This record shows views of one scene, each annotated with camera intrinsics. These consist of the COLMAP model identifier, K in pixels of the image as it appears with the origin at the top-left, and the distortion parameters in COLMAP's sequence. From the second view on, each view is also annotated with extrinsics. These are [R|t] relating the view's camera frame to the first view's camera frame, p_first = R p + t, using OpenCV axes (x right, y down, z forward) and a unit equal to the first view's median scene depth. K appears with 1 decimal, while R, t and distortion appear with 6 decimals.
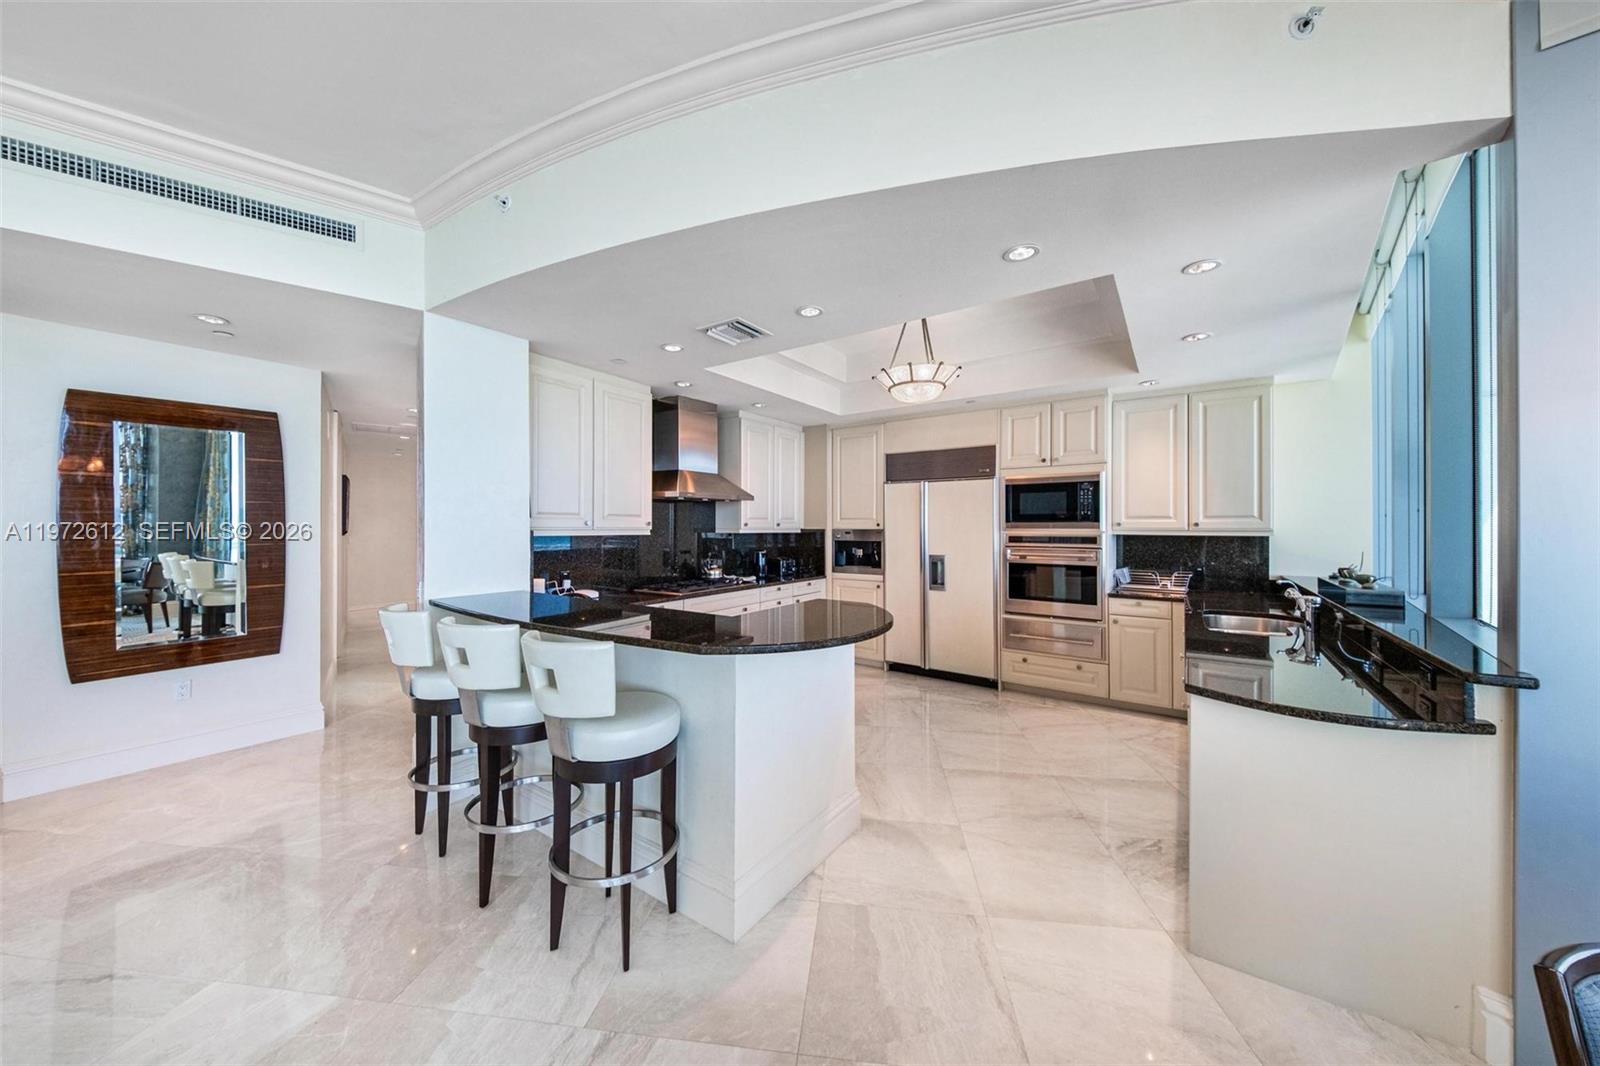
lens RADIAL K [[542.1, 0, 791.2], [0, 542.1, 524.0], [0, 0, 1]] dist [-0.008200, -0.000568]
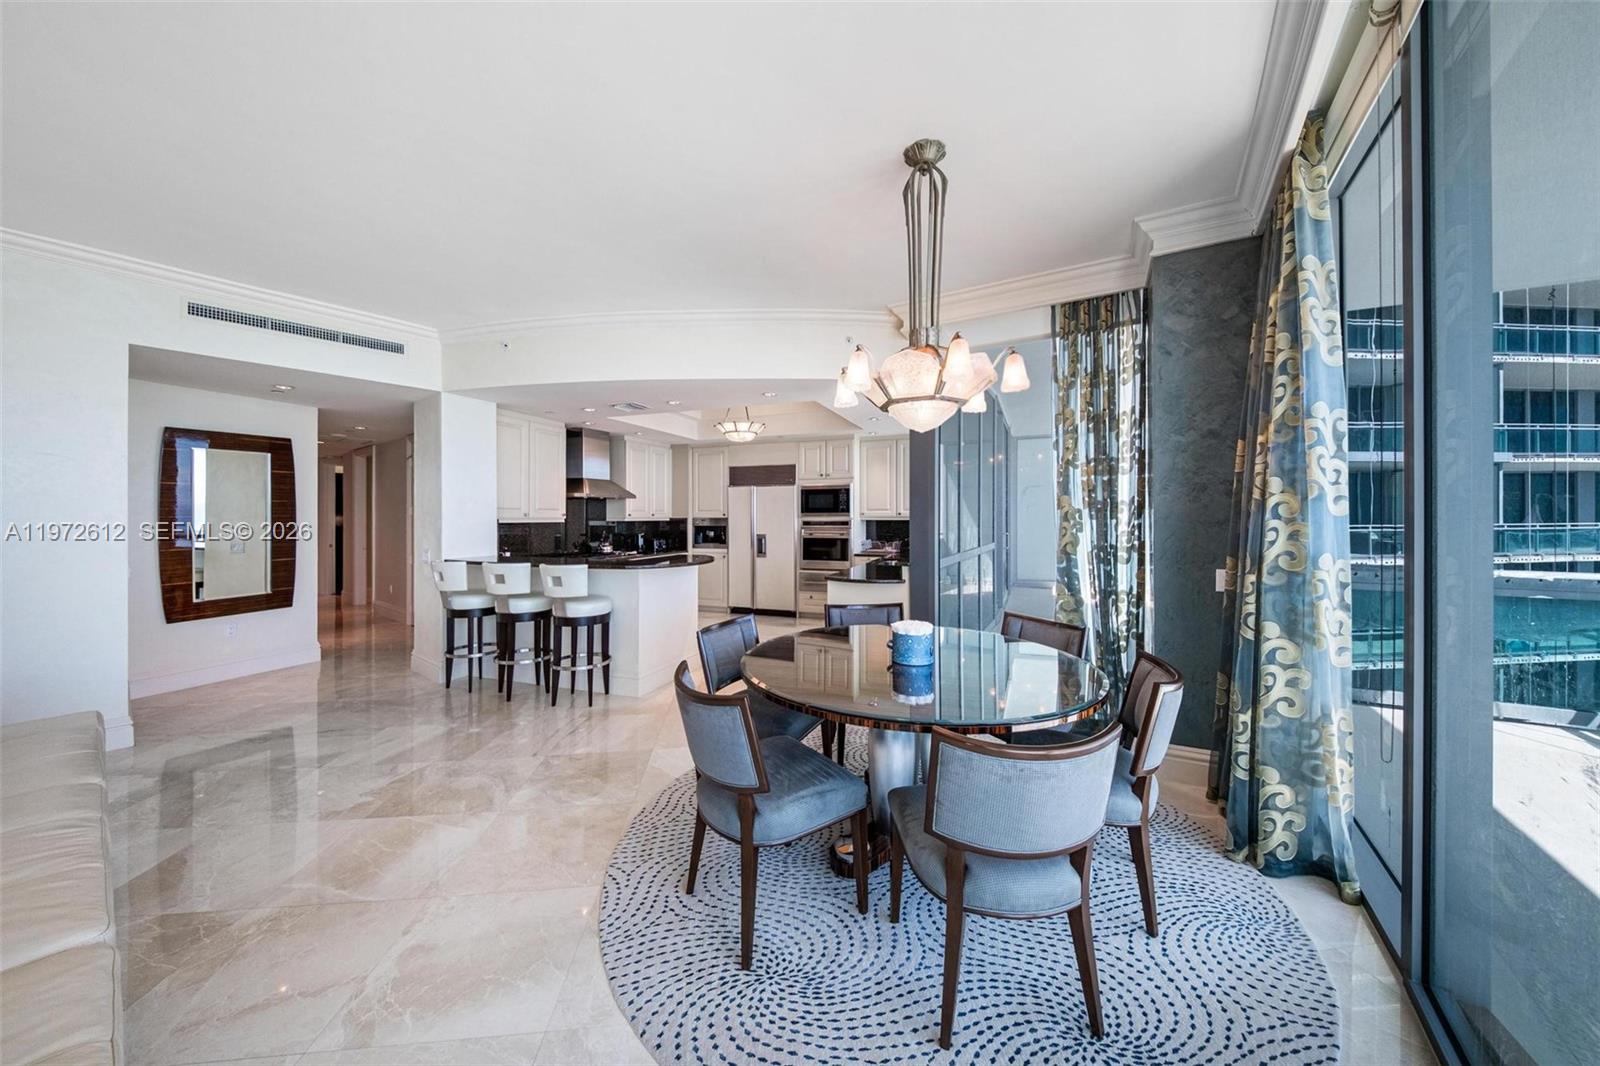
lens RADIAL K [[542.1, 0, 812.9], [0, 542.1, 508.9], [0, 0, 1]] dist [-0.008200, -0.000568]
pose [[0.963628, -0.001777, 0.267243, 0.000376], [0.003951, 0.999963, -0.007598, -0.002393], [-0.267219, 0.008377, 0.963599, -0.572507]]
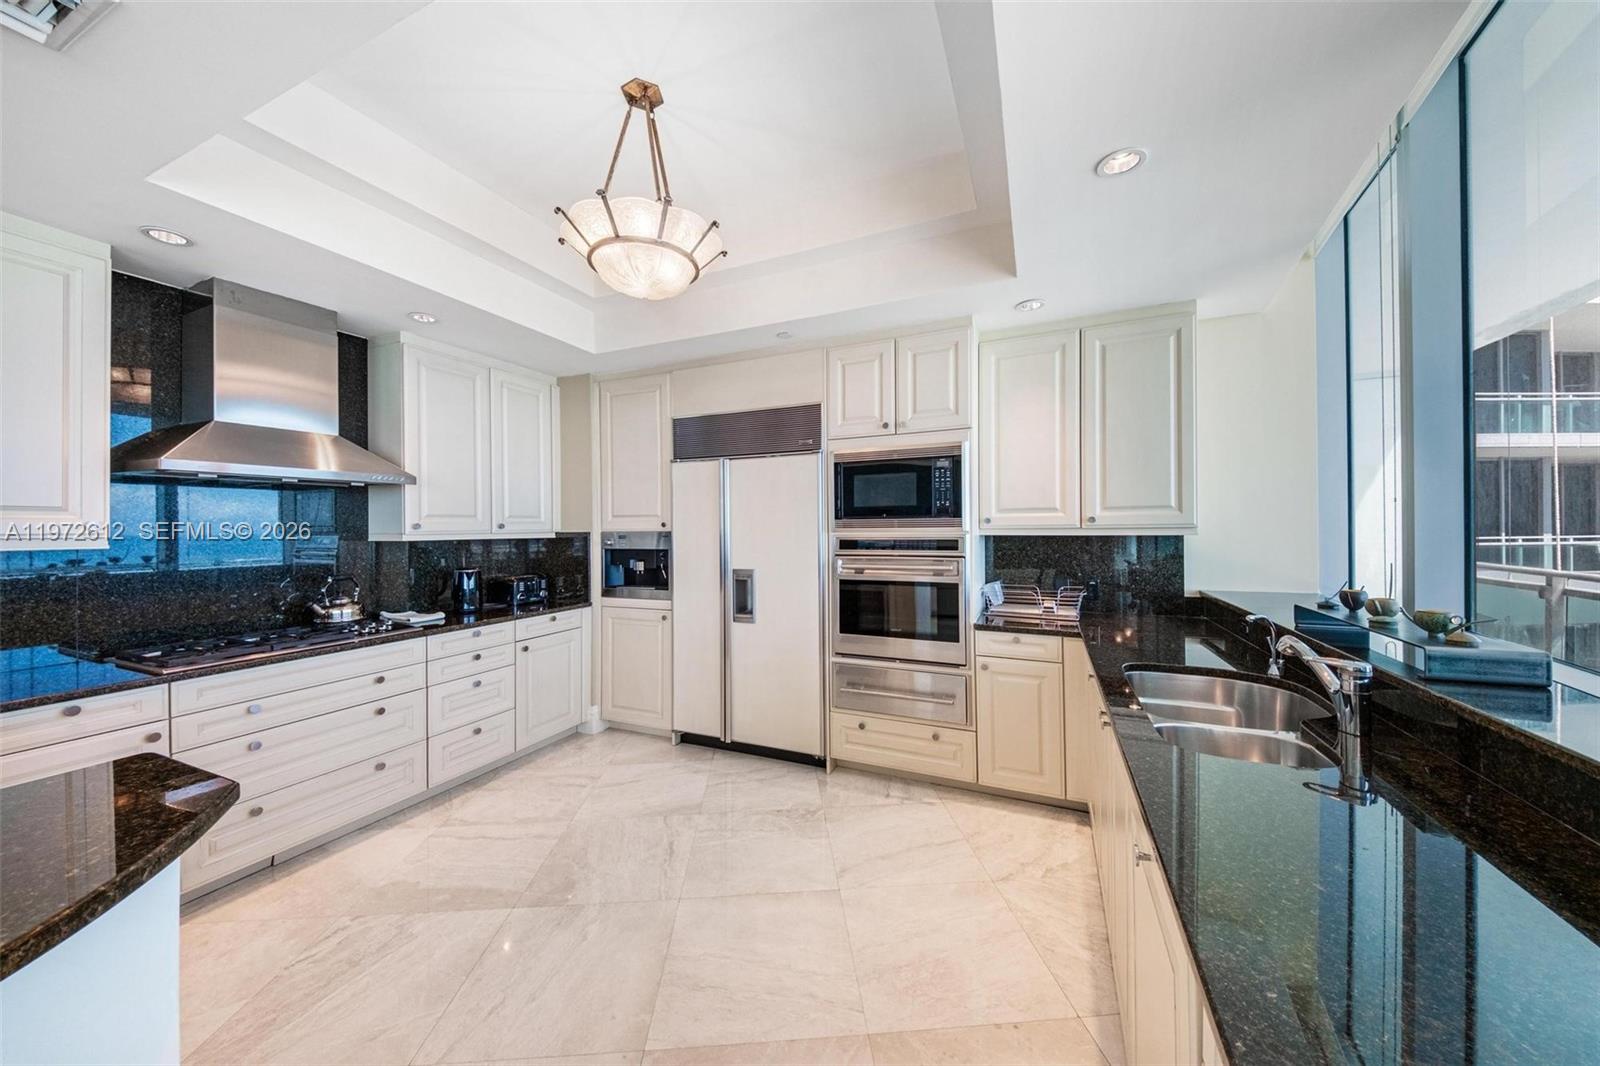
lens RADIAL K [[542.1, 0, 807.4], [0, 542.1, 529.8], [0, 0, 1]] dist [-0.008200, -0.000568]
pose [[0.974796, -0.011697, 0.222791, 0.219427], [0.009958, 0.999911, 0.008930, 0.003855], [-0.222876, -0.006487, 0.974825, 0.365451]]
